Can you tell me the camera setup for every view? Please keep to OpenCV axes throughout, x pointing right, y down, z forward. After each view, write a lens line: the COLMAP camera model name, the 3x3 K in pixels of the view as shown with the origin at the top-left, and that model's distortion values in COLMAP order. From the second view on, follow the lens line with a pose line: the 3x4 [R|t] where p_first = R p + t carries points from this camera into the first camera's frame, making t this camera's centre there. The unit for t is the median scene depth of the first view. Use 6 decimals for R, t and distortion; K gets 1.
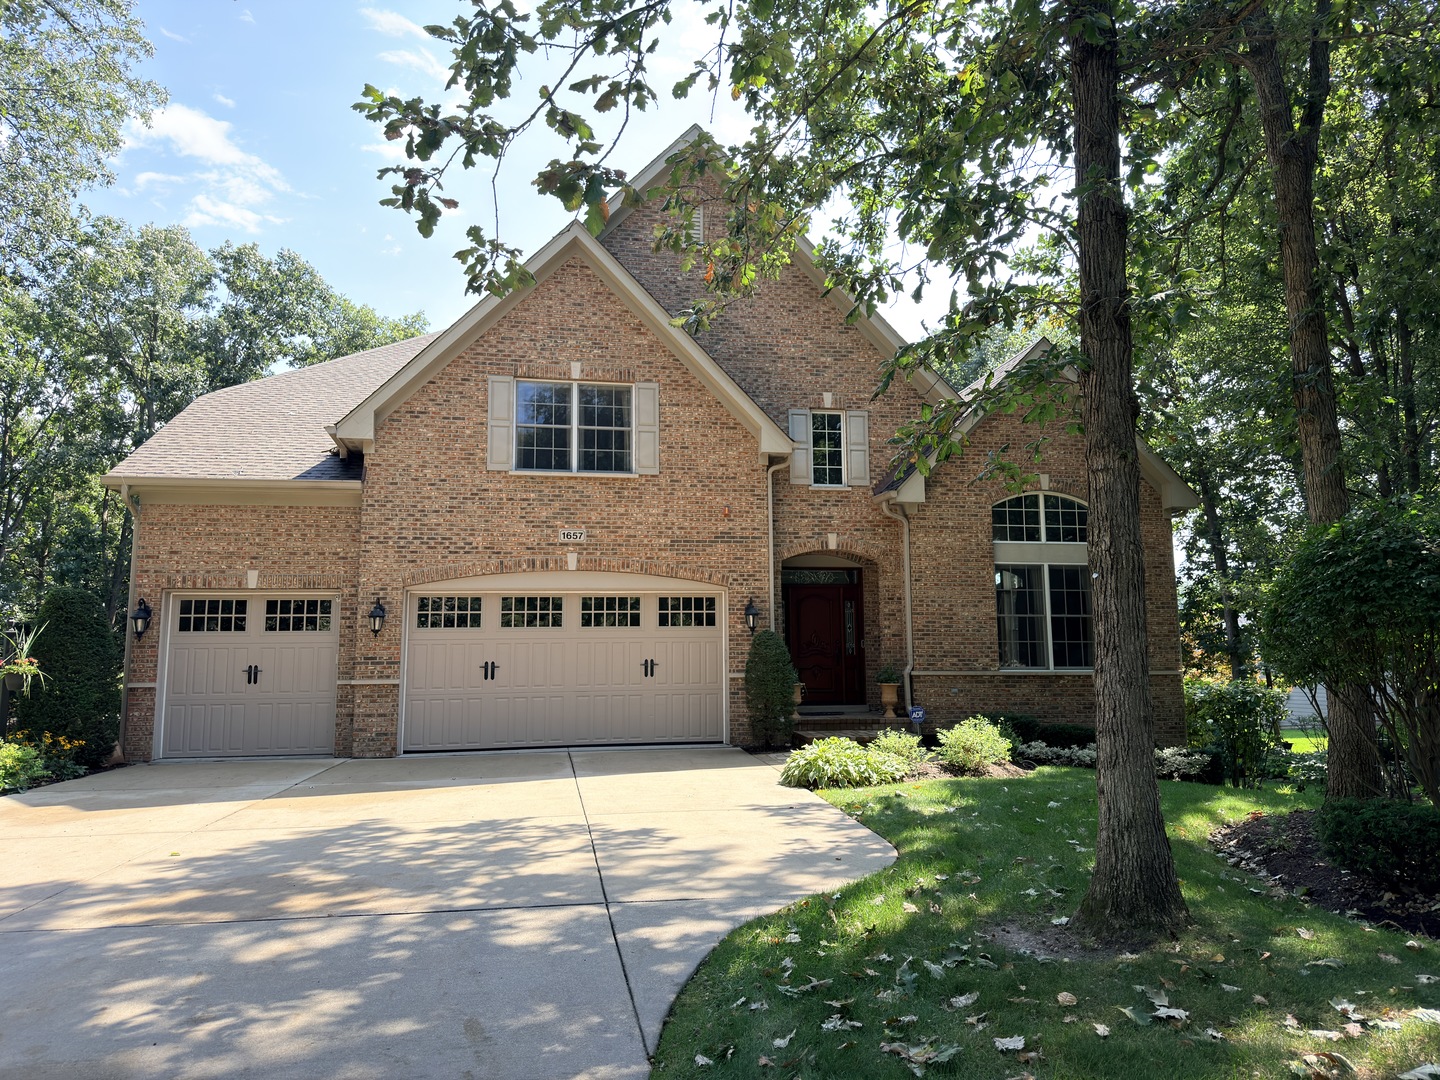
lens RADIAL K [[996.9, 0, 724.2], [0, 996.9, 530.8], [0, 0, 1]] dist [0.150002, -0.254734]
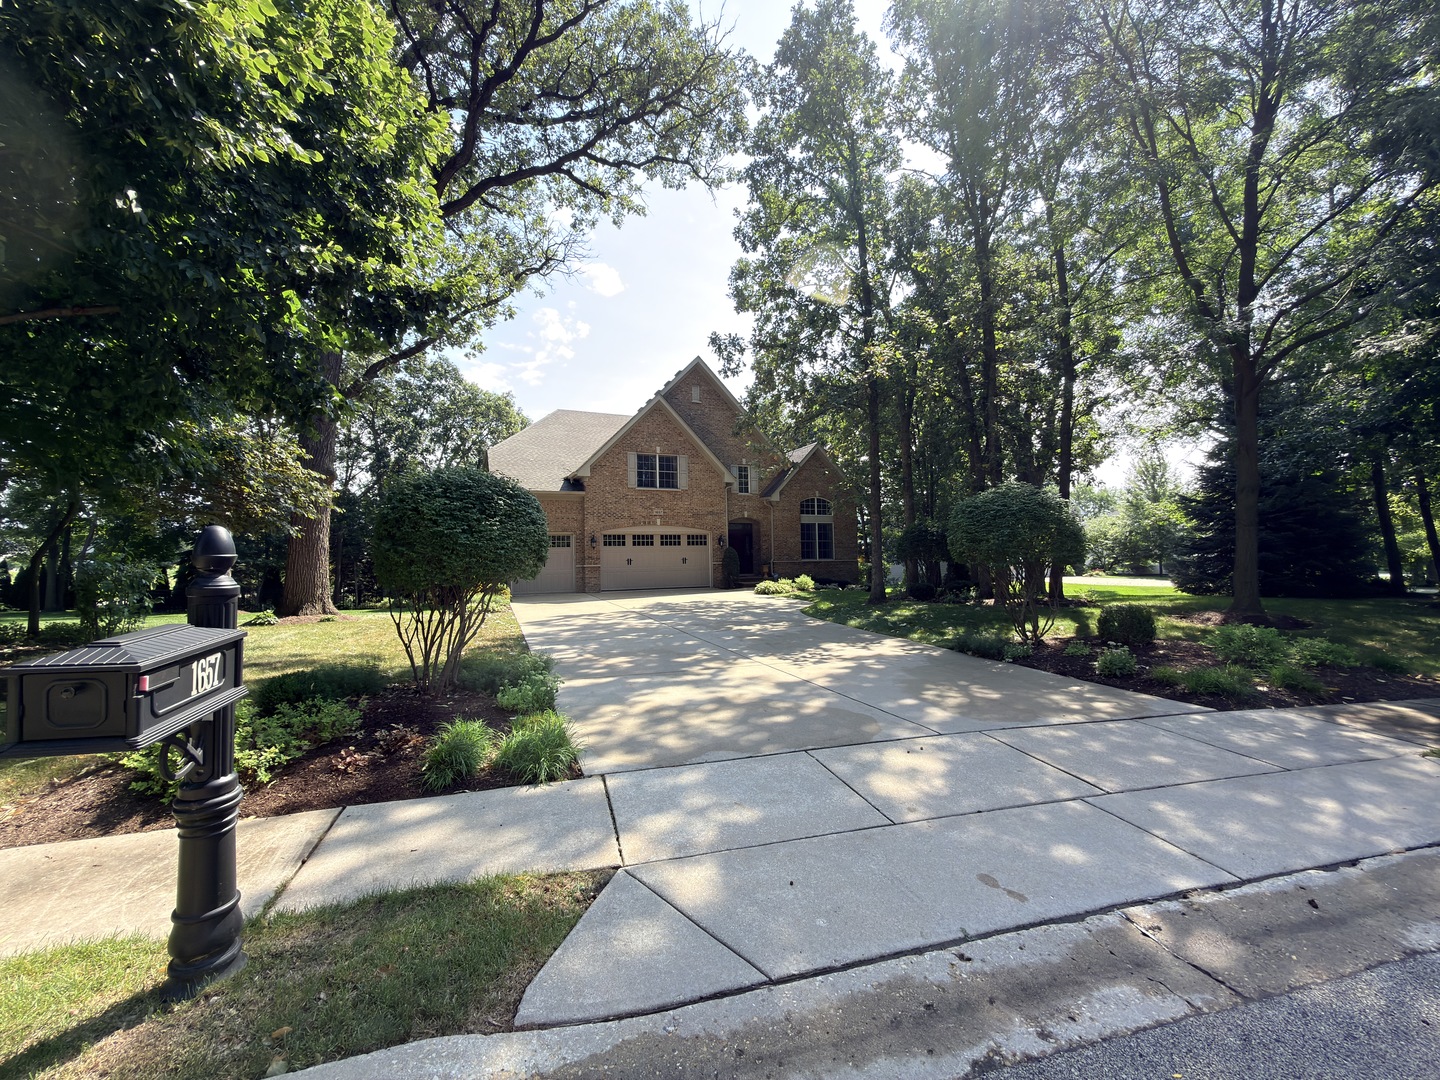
lens RADIAL K [[574.8, 0, 718.3], [0, 574.8, 536.7], [0, 0, 1]] dist [-0.001593, -0.000130]
pose [[0.970541, 0.000885, 0.240934, -0.367612], [-0.021555, 0.996302, 0.083171, -0.061571], [-0.239970, -0.085914, 0.966971, -0.539465]]
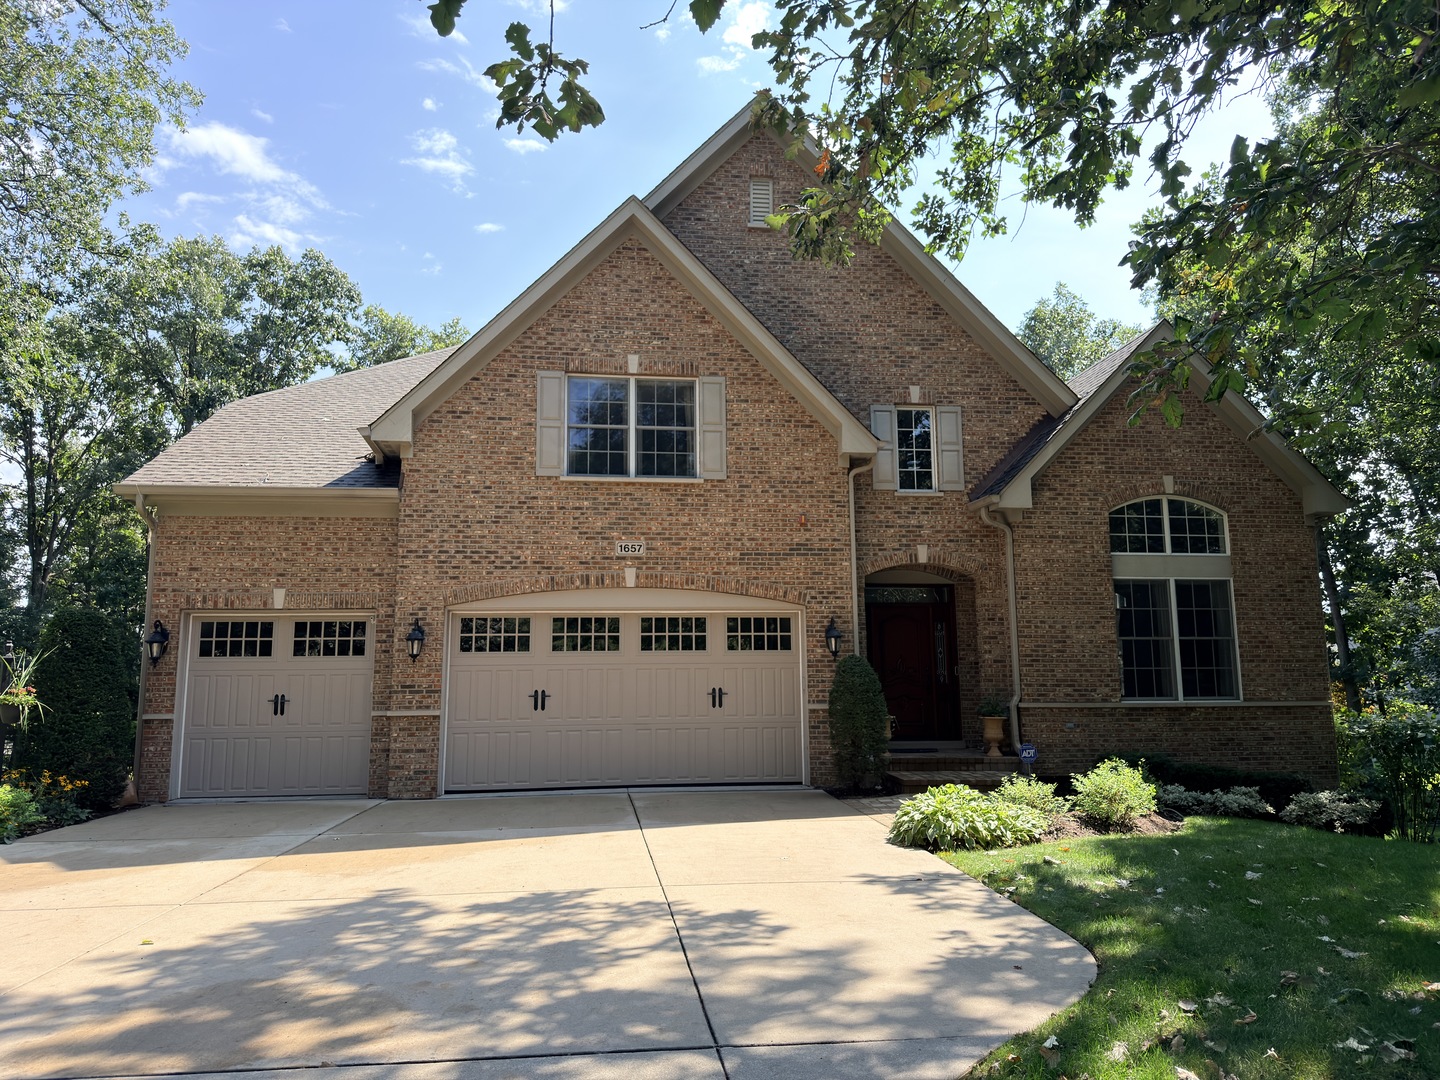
lens RADIAL K [[996.5, 0, 713.9], [0, 996.5, 539.9], [0, 0, 1]] dist [0.171875, -0.301022]
pose [[0.998553, -0.007186, -0.053291, -0.030175], [0.006348, 0.999854, -0.015881, 0.011986], [0.053397, 0.015520, 0.998453, 0.115840]]
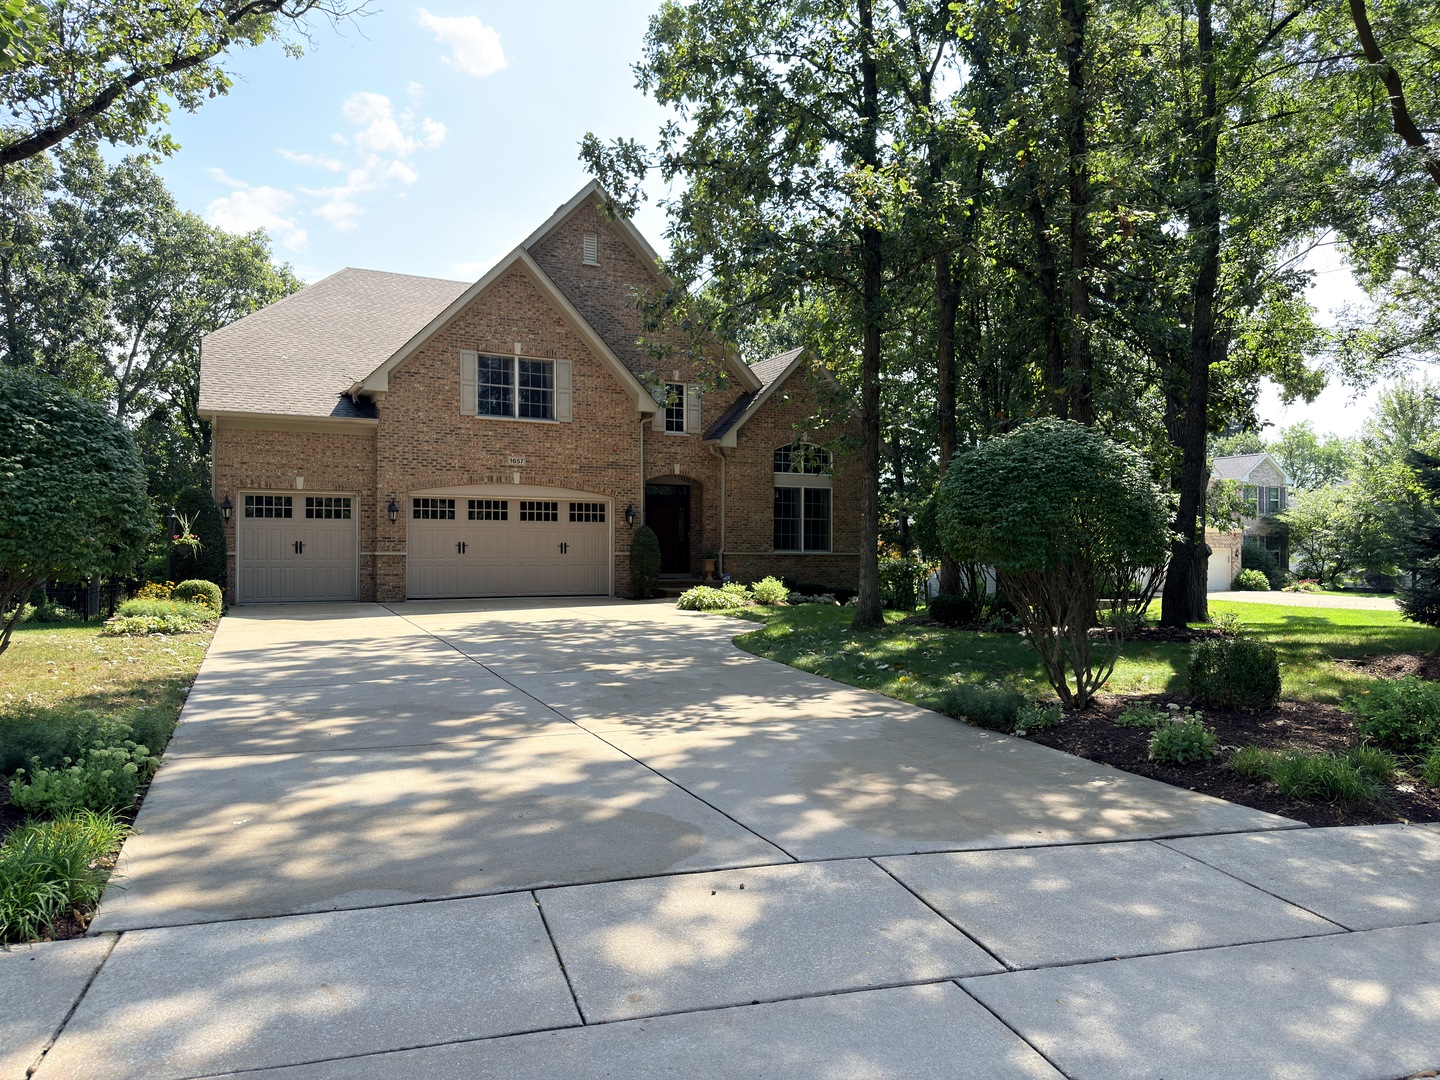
lens RADIAL K [[998.6, 0, 728.5], [0, 998.6, 548.8], [0, 0, 1]] dist [0.092933, -0.124199]
pose [[0.959010, 0.012915, 0.283079, -0.271971], [-0.049011, 0.991466, 0.120806, -0.062352], [-0.279102, -0.129728, 0.951458, -0.553141]]
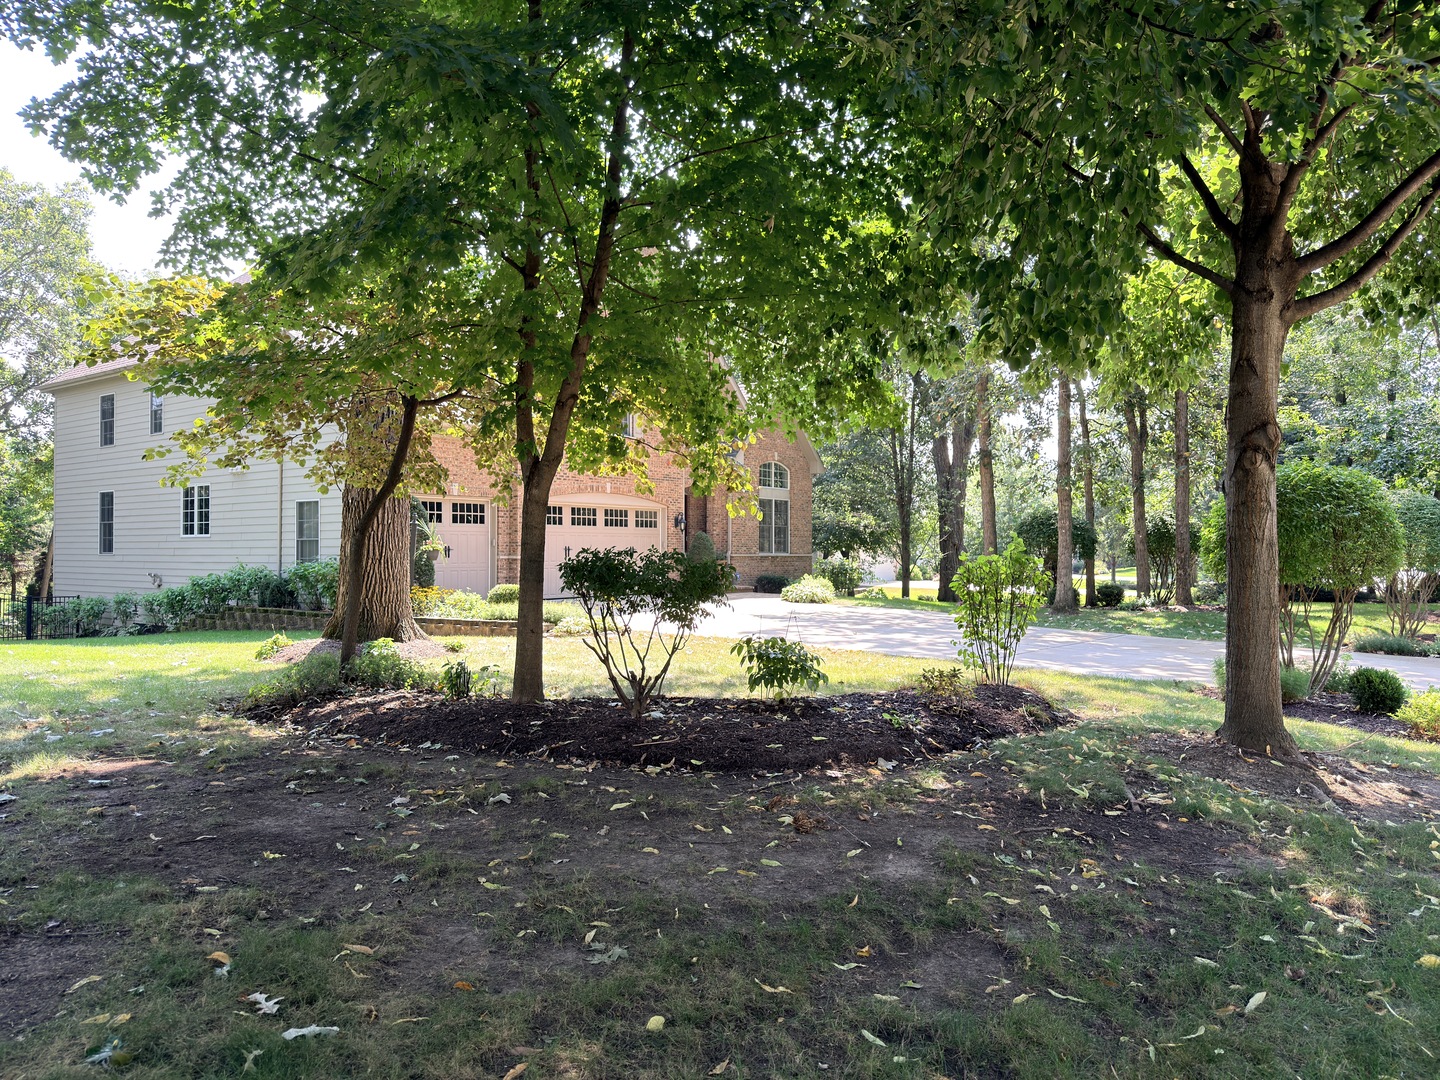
lens RADIAL K [[996.5, 0, 713.9], [0, 996.5, 539.9], [0, 0, 1]] dist [0.171875, -0.301022]
pose [[0.735827, 0.017684, 0.676938, -1.143818], [-0.094049, 0.992639, 0.076300, -0.026606], [-0.670607, -0.119809, 0.732074, -0.347901]]
